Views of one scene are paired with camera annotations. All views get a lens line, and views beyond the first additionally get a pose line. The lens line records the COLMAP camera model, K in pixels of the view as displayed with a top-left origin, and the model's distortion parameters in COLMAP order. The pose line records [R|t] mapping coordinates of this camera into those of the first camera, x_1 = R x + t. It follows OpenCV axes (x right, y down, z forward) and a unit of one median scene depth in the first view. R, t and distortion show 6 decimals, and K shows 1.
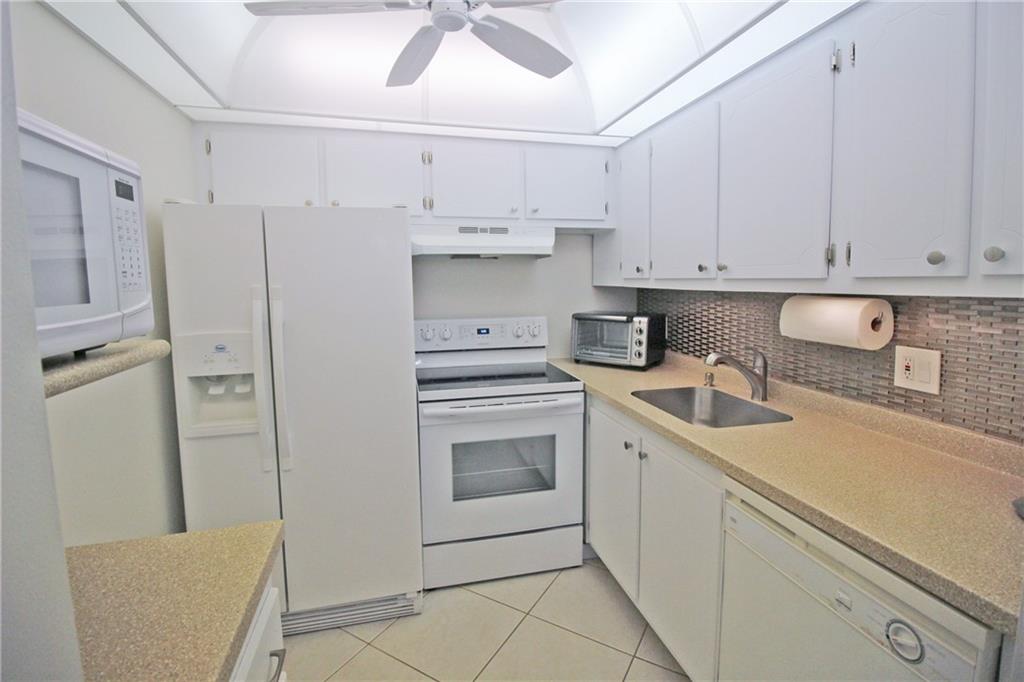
lens RADIAL K [[475.6, 0, 514.6], [0, 475.6, 320.3], [0, 0, 1]] dist [0.003010, -0.010364]
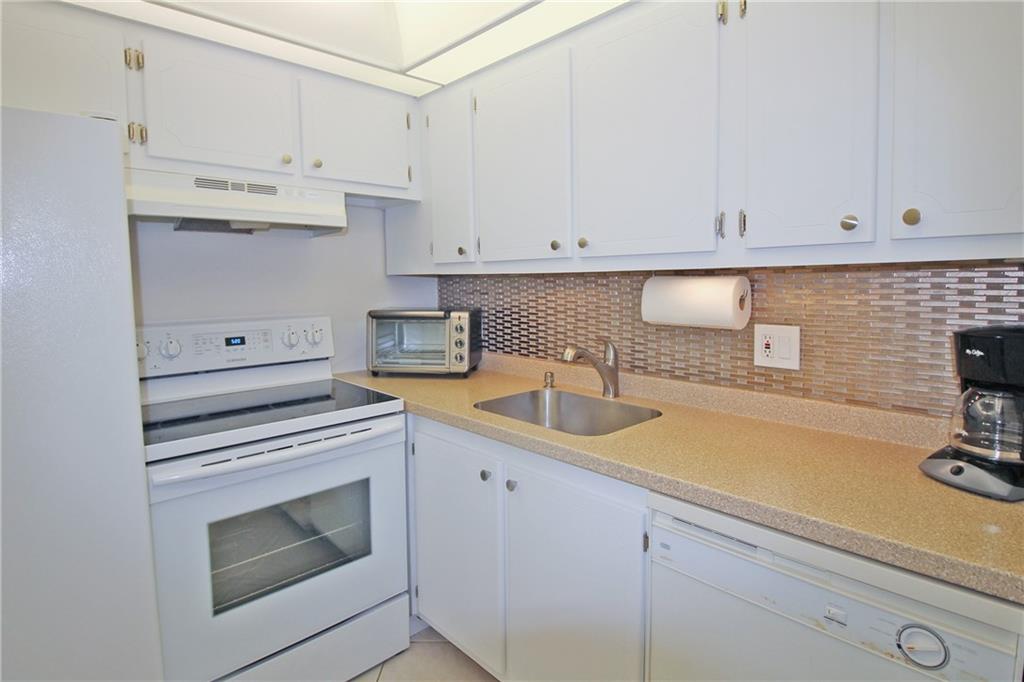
lens RADIAL K [[530.0, 0, 513.1], [0, 530.0, 317.3], [0, 0, 1]] dist [-0.000886, -0.012147]
pose [[0.870018, -0.034762, 0.491792, -0.109154], [0.045716, 0.998902, -0.010268, 0.018428], [-0.490895, 0.031416, 0.870652, 0.195497]]
